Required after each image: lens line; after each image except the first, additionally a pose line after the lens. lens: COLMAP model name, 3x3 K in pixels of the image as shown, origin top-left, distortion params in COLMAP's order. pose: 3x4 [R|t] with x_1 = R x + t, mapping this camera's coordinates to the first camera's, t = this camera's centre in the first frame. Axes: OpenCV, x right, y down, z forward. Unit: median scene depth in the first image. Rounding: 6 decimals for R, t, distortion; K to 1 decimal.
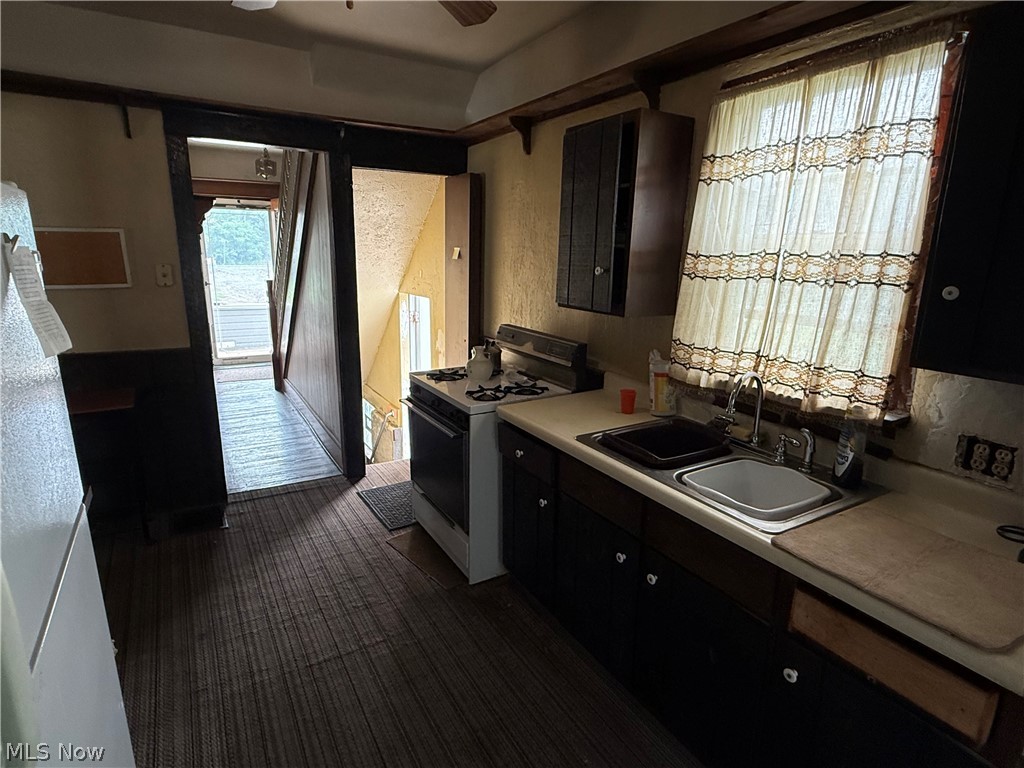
lens RADIAL K [[550.6, 0, 510.1], [0, 550.6, 385.5], [0, 0, 1]] dist [-0.007223, 0.005667]
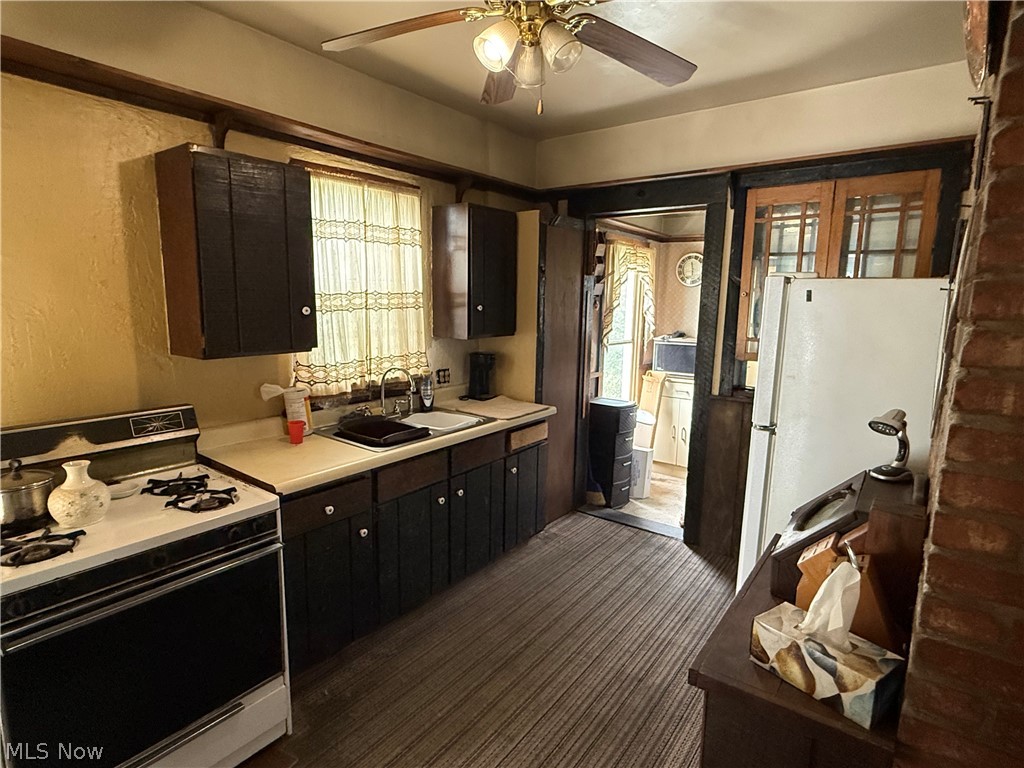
lens RADIAL K [[550.6, 0, 508.0], [0, 550.6, 386.6], [0, 0, 1]] dist [-0.007223, 0.005667]
pose [[-0.387430, -0.176386, 0.904868, -1.239164], [0.196047, 0.943312, 0.267819, -0.359340], [-0.900813, 0.281158, -0.330888, 1.351932]]
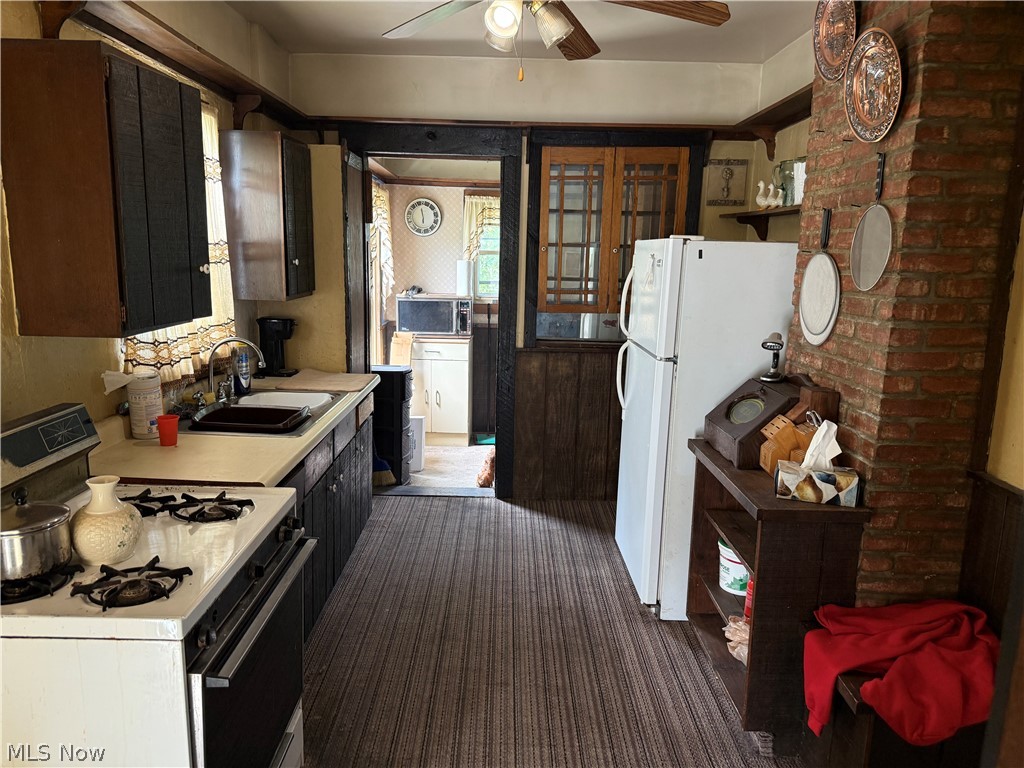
lens RADIAL K [[717.7, 0, 506.4], [0, 717.7, 386.8], [0, 0, 1]] dist [0.043196, -0.054273]
pose [[-0.863903, -0.135363, 0.485126, -0.985812], [0.077492, 0.916015, 0.393588, -0.571309], [-0.497660, 0.377616, -0.780859, 2.208727]]
